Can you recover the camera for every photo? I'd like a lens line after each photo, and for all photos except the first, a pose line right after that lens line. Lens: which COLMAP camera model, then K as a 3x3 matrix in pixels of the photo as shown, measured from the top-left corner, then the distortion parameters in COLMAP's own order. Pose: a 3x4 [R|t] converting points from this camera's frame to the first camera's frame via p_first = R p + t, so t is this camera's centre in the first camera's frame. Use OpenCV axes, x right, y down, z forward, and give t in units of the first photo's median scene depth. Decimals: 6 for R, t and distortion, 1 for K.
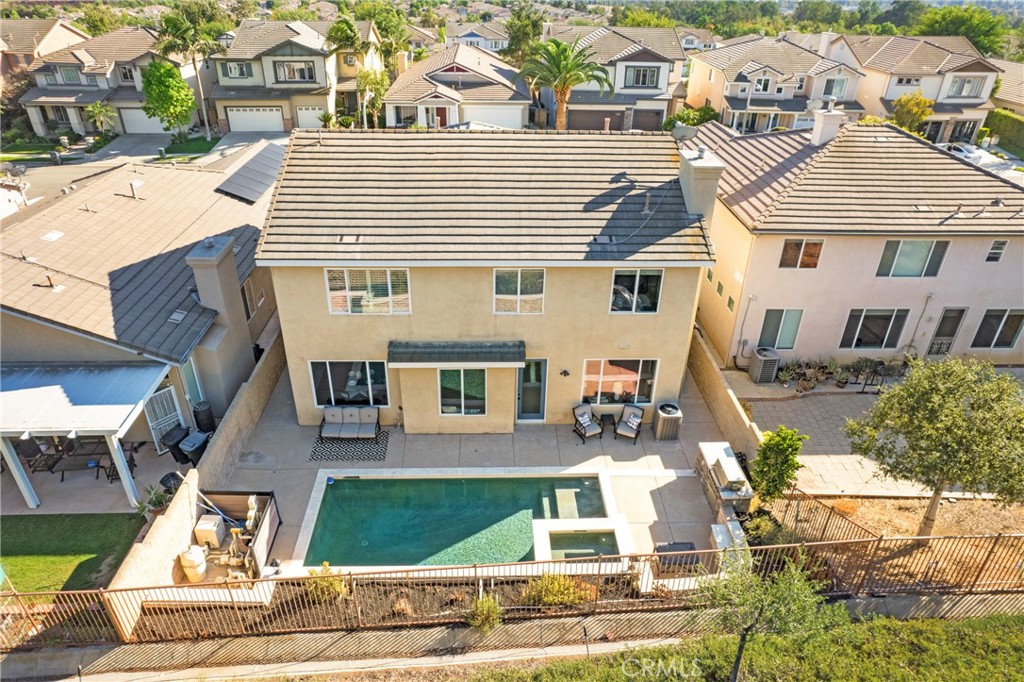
lens RADIAL K [[664.9, 0, 512.0], [0, 664.9, 341.0], [0, 0, 1]] dist [-0.007373, -0.001796]
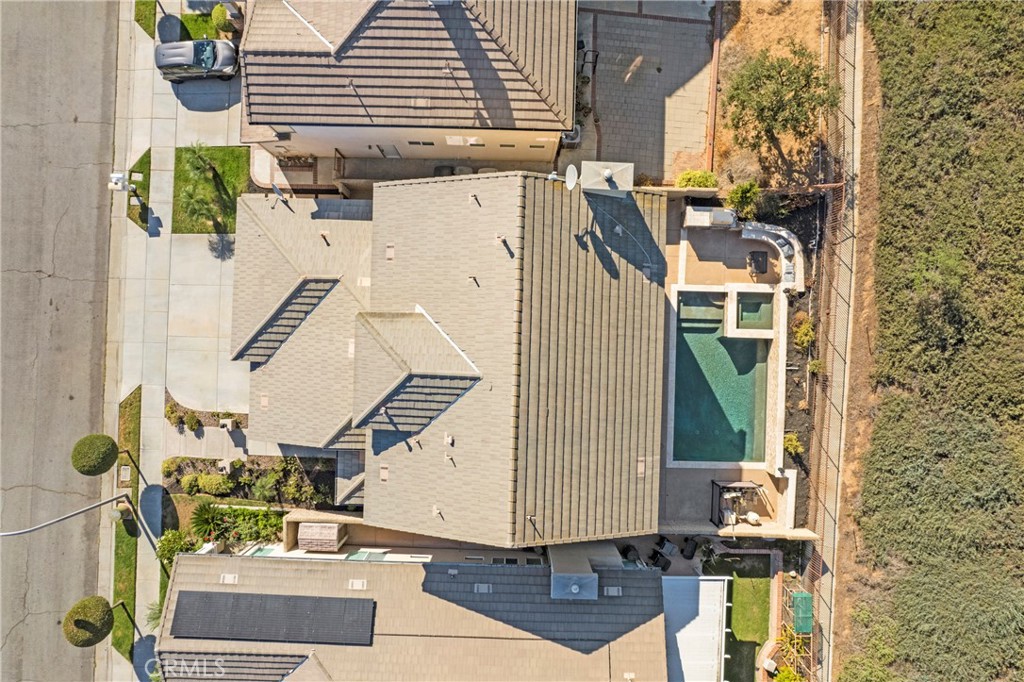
lens RADIAL K [[664.9, 0, 512.0], [0, 664.9, 341.0], [0, 0, 1]] dist [-0.007373, -0.001796]
pose [[0.058131, -0.998142, 0.018261, -0.042800], [0.520364, 0.045906, 0.852710, -1.377630], [-0.851964, -0.040067, 0.522066, 0.517314]]
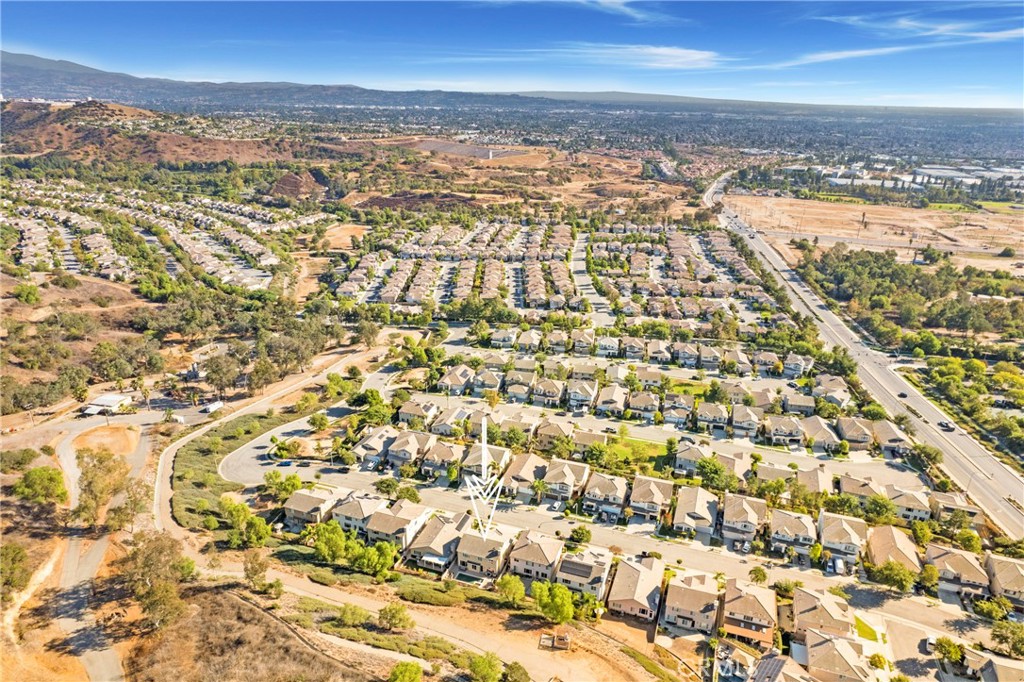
lens RADIAL K [[664.9, 0, 512.0], [0, 664.9, 341.0], [0, 0, 1]] dist [-0.007373, -0.001796]
pose [[0.934790, 0.146882, -0.323409, 3.134467], [-0.190111, 0.975998, -0.106234, -2.252719], [0.300042, 0.160790, 0.940277, -8.585705]]
